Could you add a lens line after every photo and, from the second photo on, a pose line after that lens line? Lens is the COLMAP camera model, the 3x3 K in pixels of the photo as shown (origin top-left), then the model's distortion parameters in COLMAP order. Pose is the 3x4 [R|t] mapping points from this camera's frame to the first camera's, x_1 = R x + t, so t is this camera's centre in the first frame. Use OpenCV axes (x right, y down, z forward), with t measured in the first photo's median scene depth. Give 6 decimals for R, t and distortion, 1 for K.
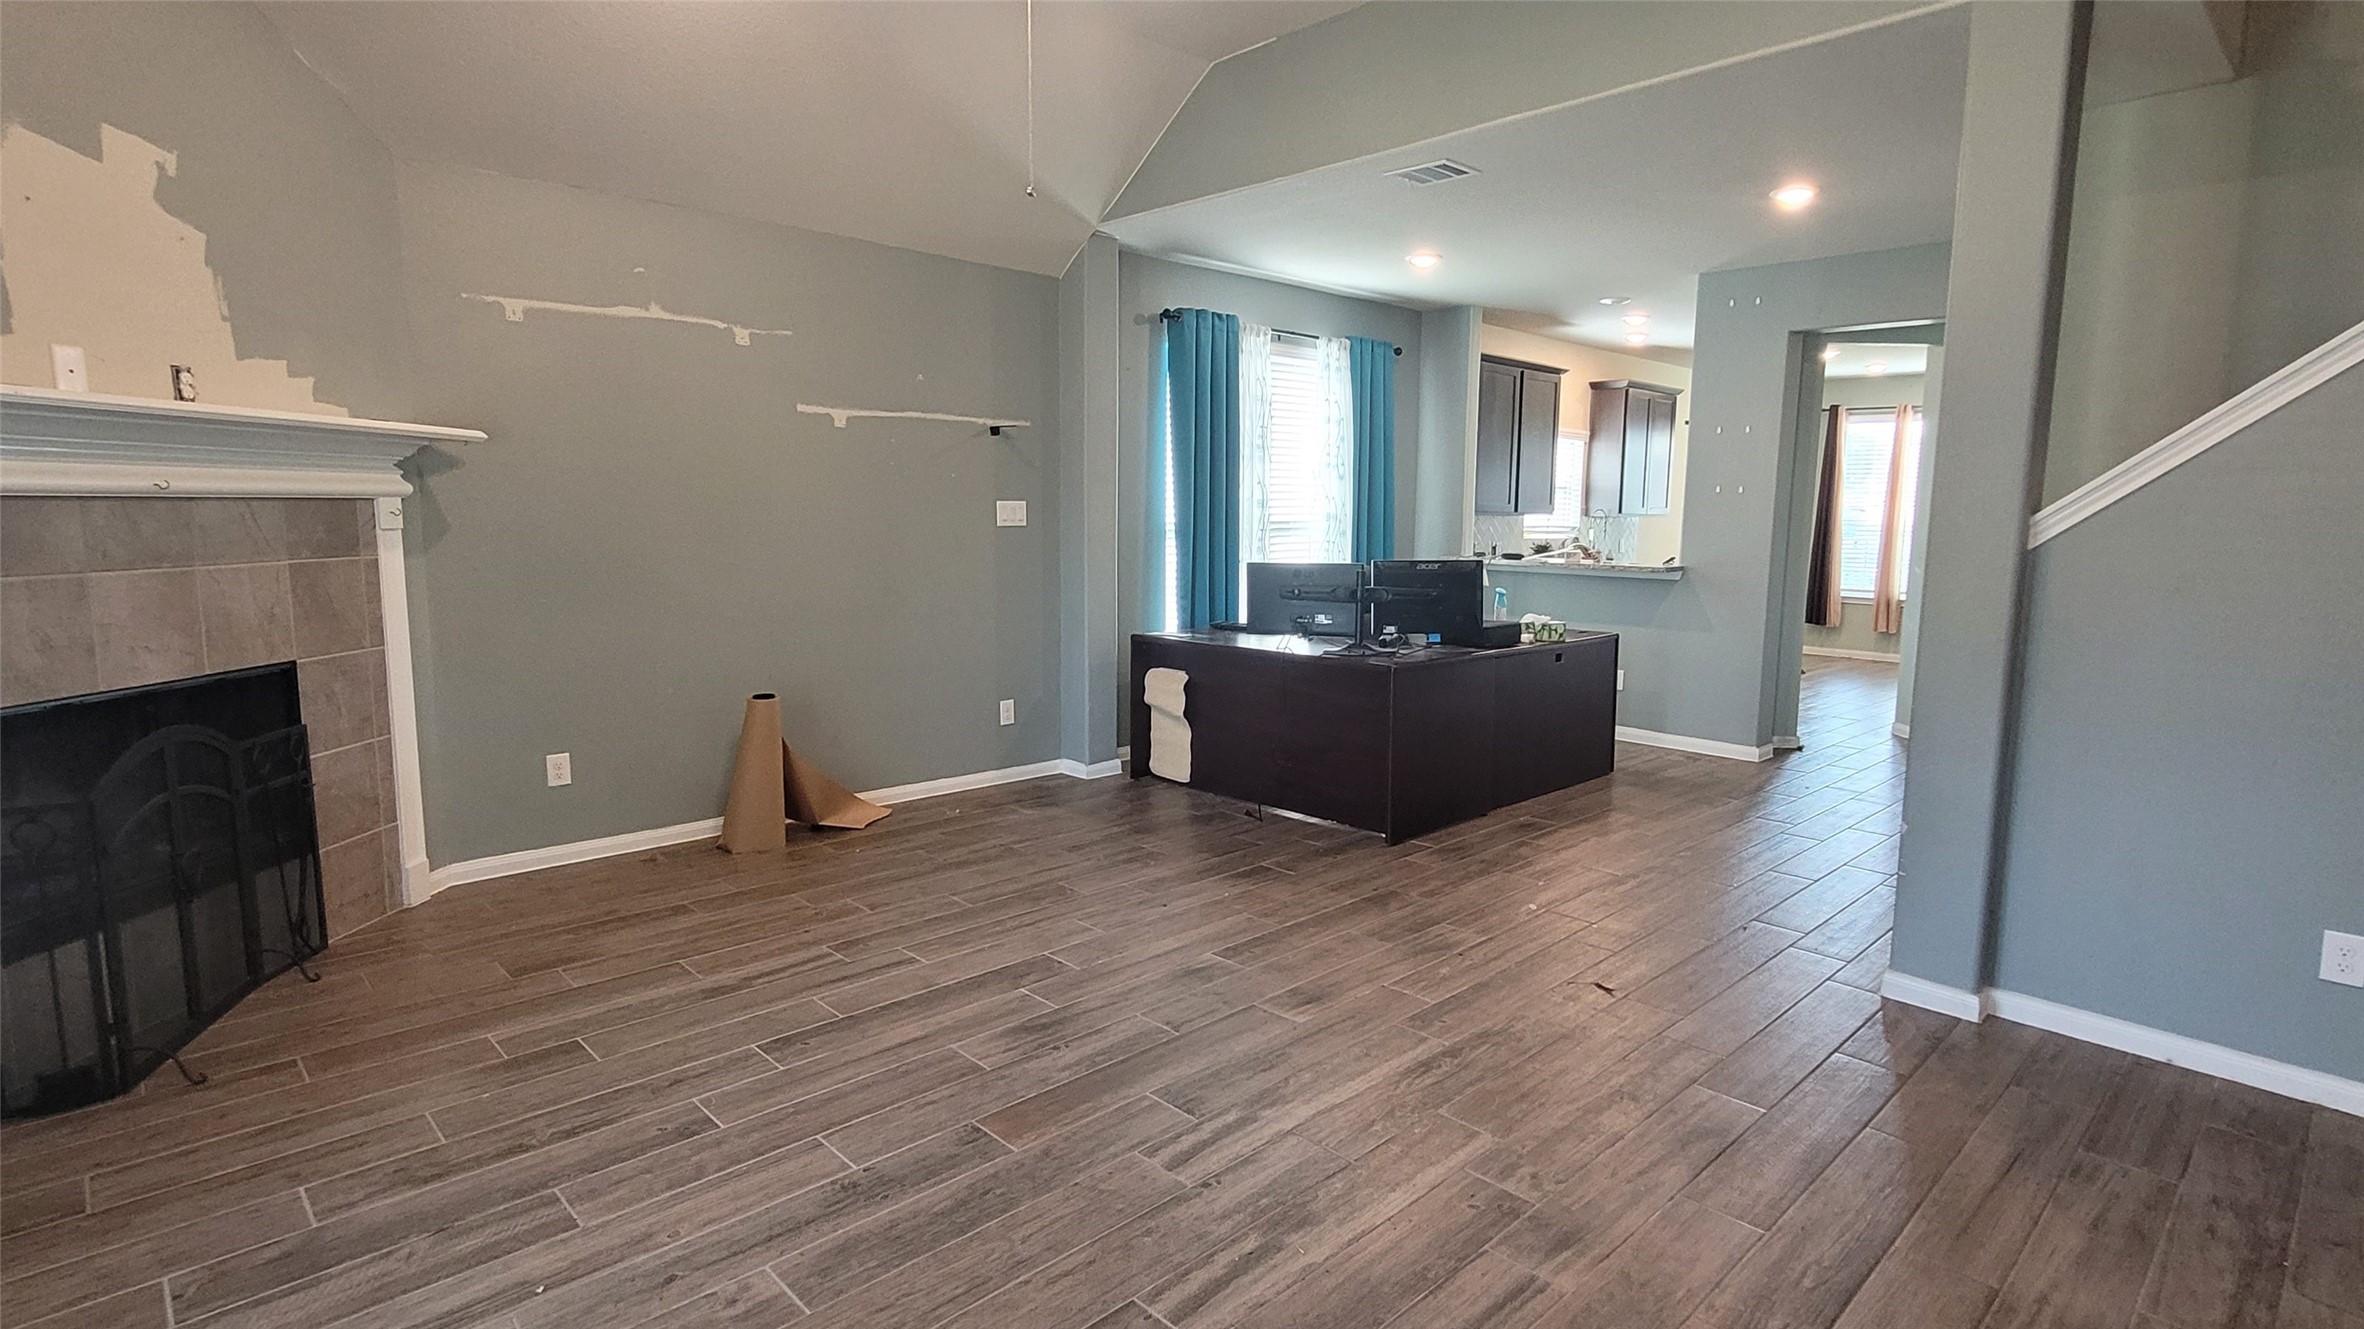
lens RADIAL K [[1171.9, 0, 1260.9], [0, 1171.9, 658.7], [0, 0, 1]] dist [0.001899, -0.001023]
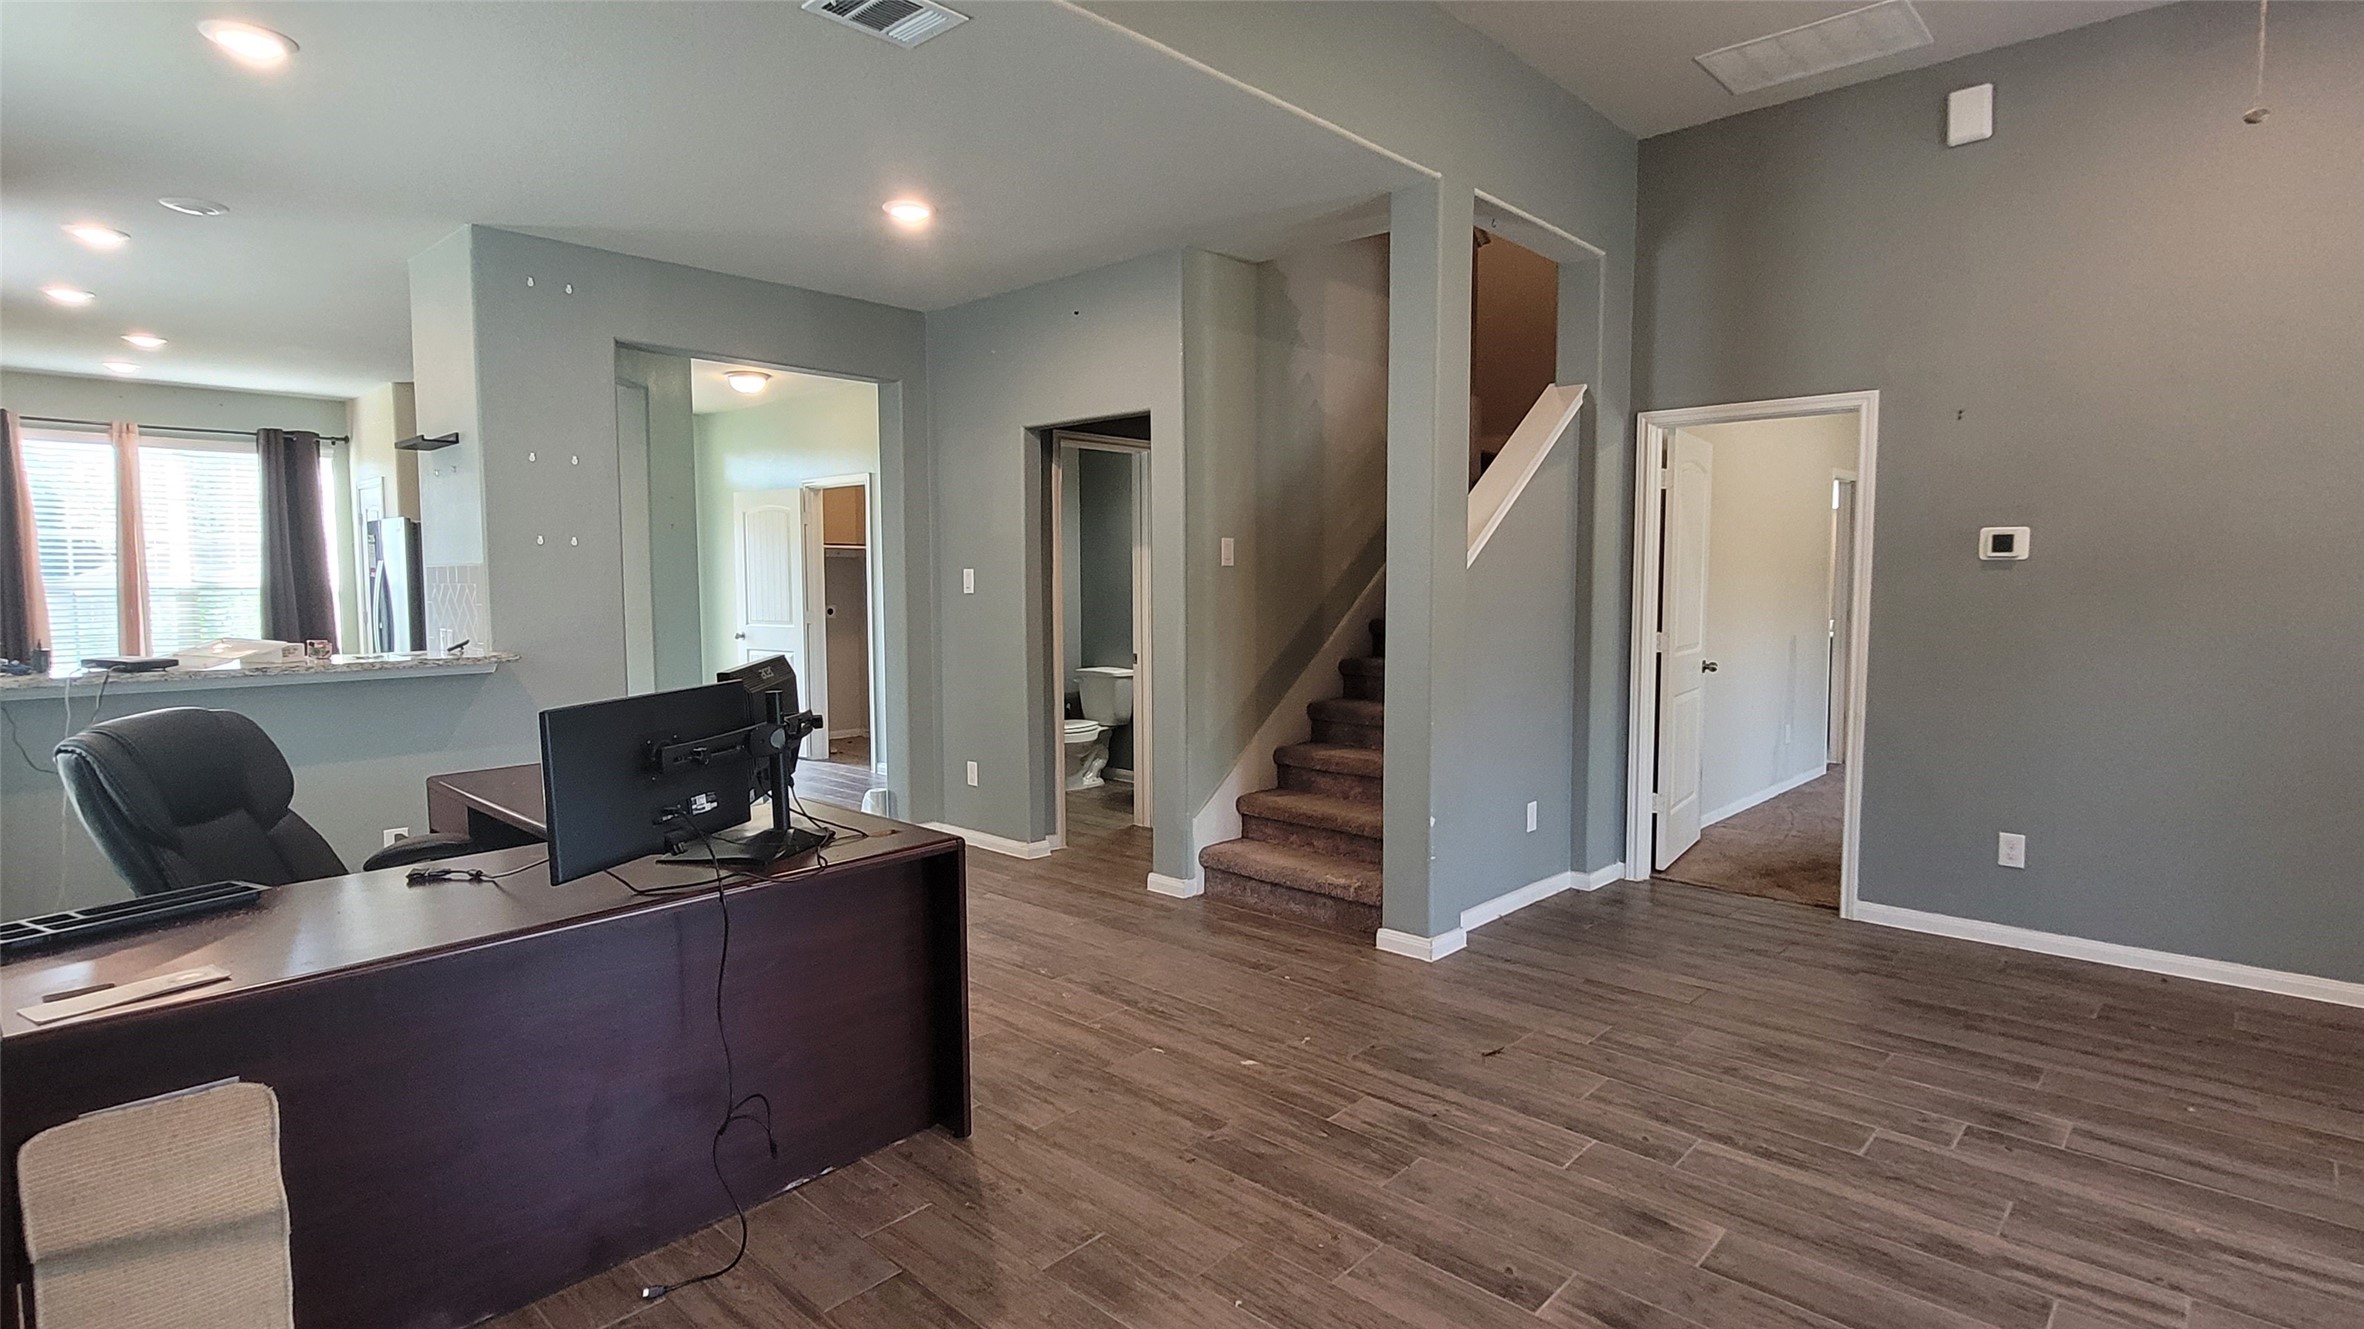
lens RADIAL K [[1171.9, 0, 1178.1], [0, 1171.9, 659.4], [0, 0, 1]] dist [0.001899, -0.001023]
pose [[-0.021344, -0.089340, 0.995772, -0.609927], [0.129803, 0.987322, 0.091364, -0.158479], [-0.991310, 0.131204, -0.009476, 1.146942]]
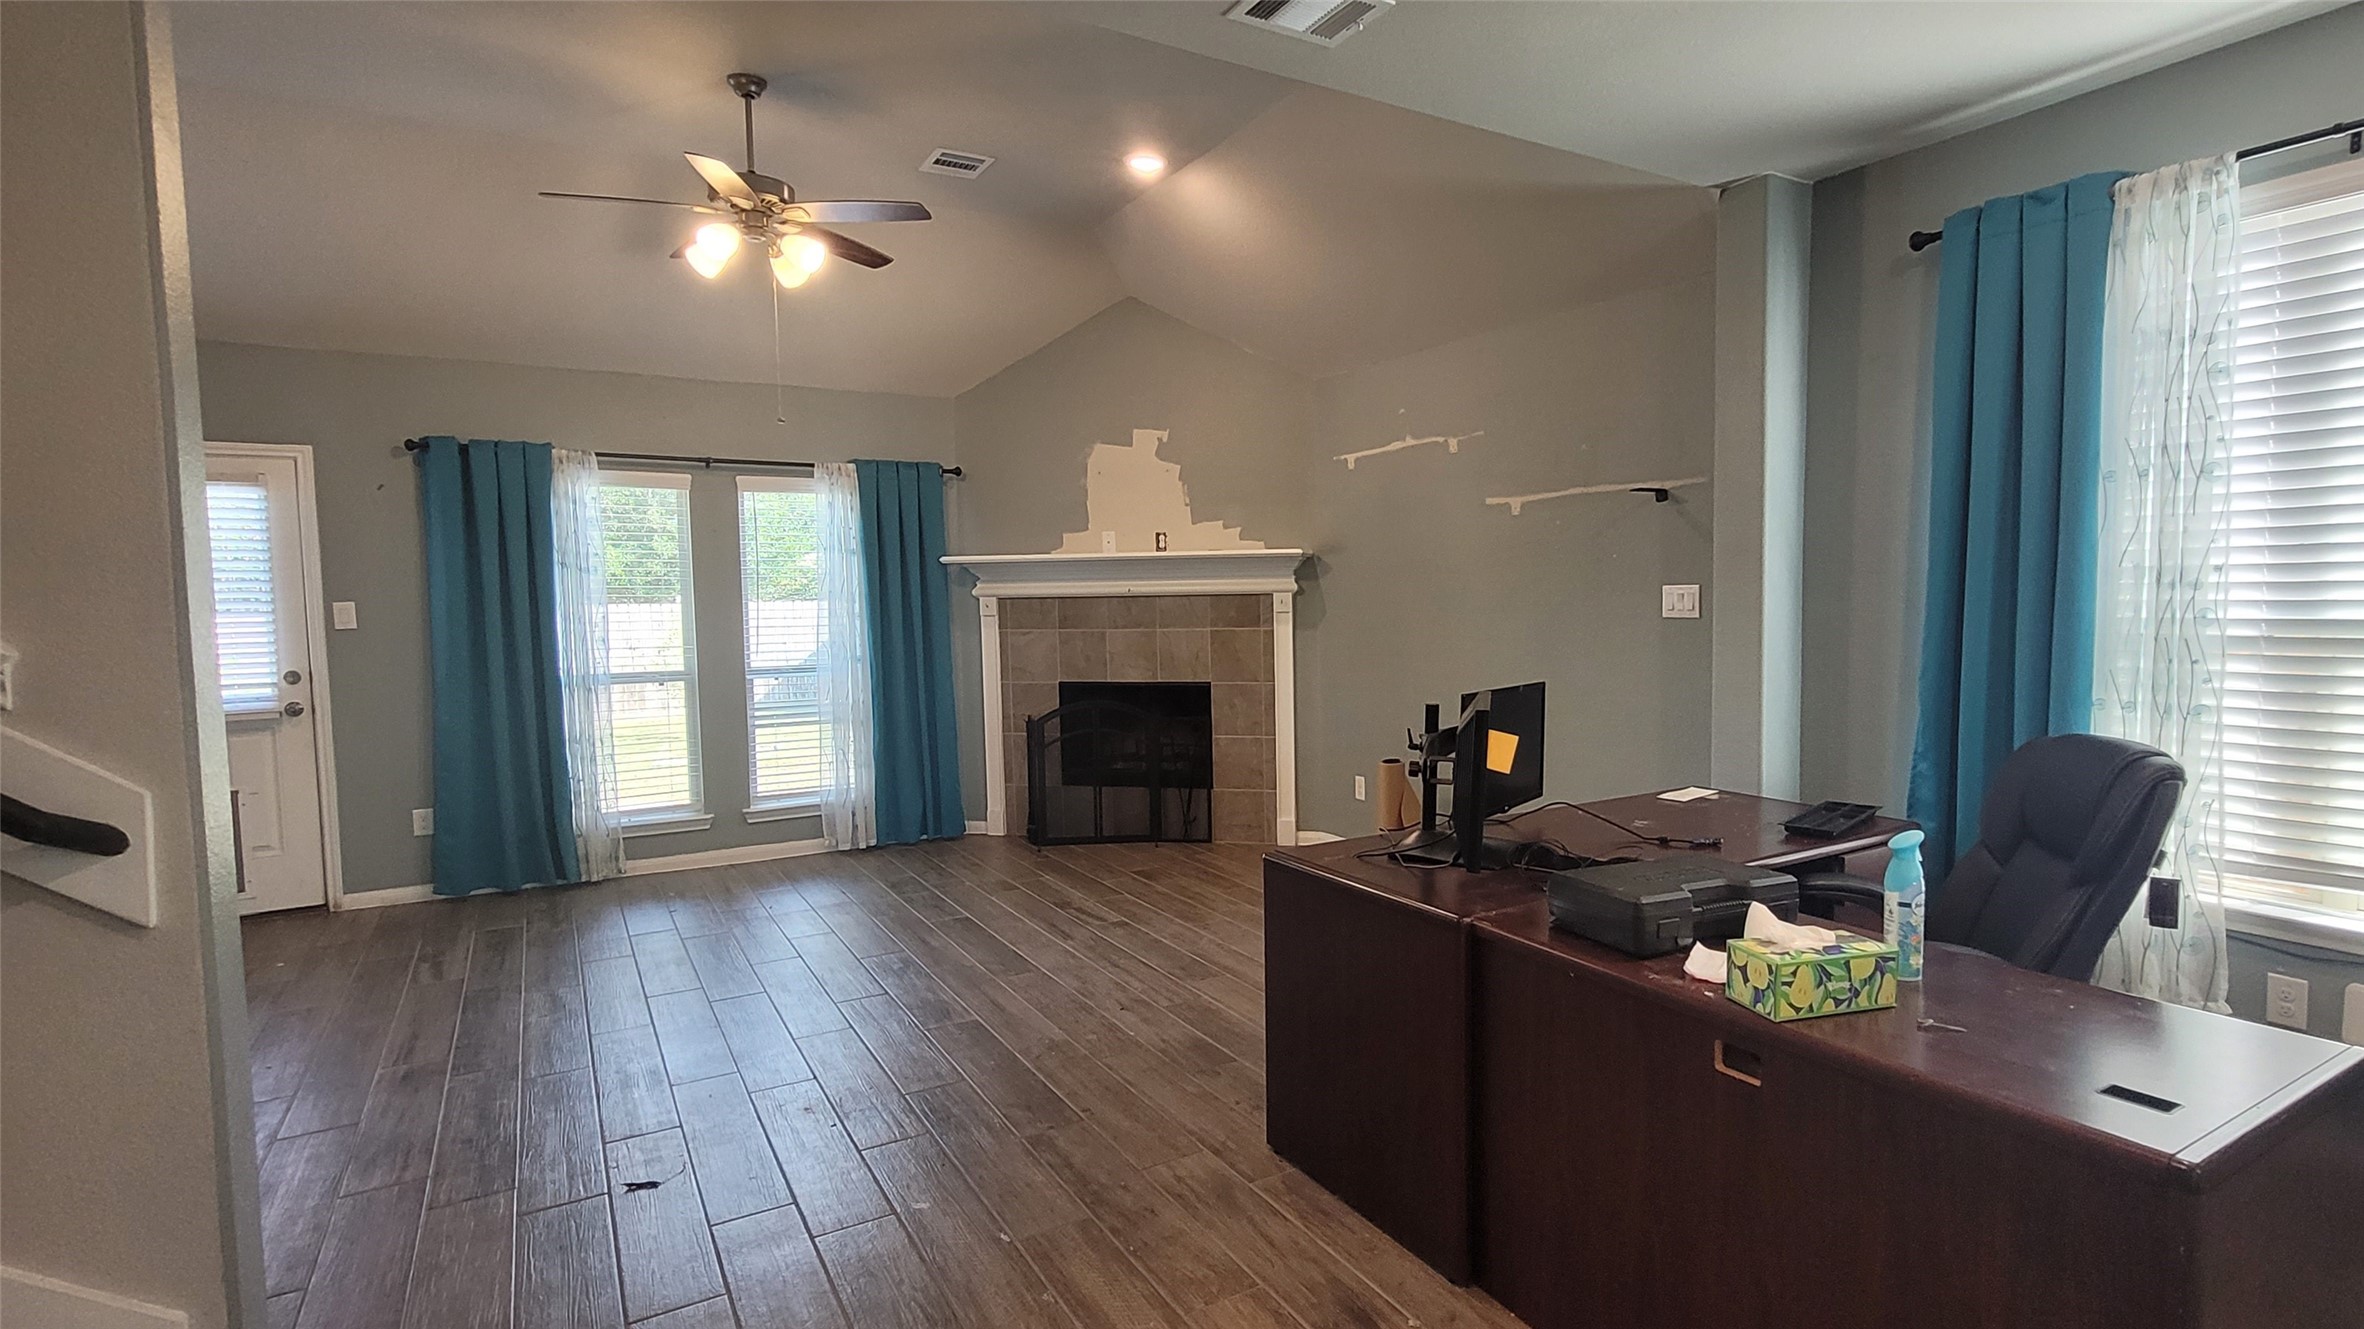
lens RADIAL K [[1171.9, 0, 1301.5], [0, 1171.9, 659.7], [0, 0, 1]] dist [0.001899, -0.001023]
pose [[-0.215419, 0.050717, -0.975204, 0.911196], [-0.113588, 0.990570, 0.076607, -0.184783], [0.969893, 0.127274, -0.207627, 1.466544]]
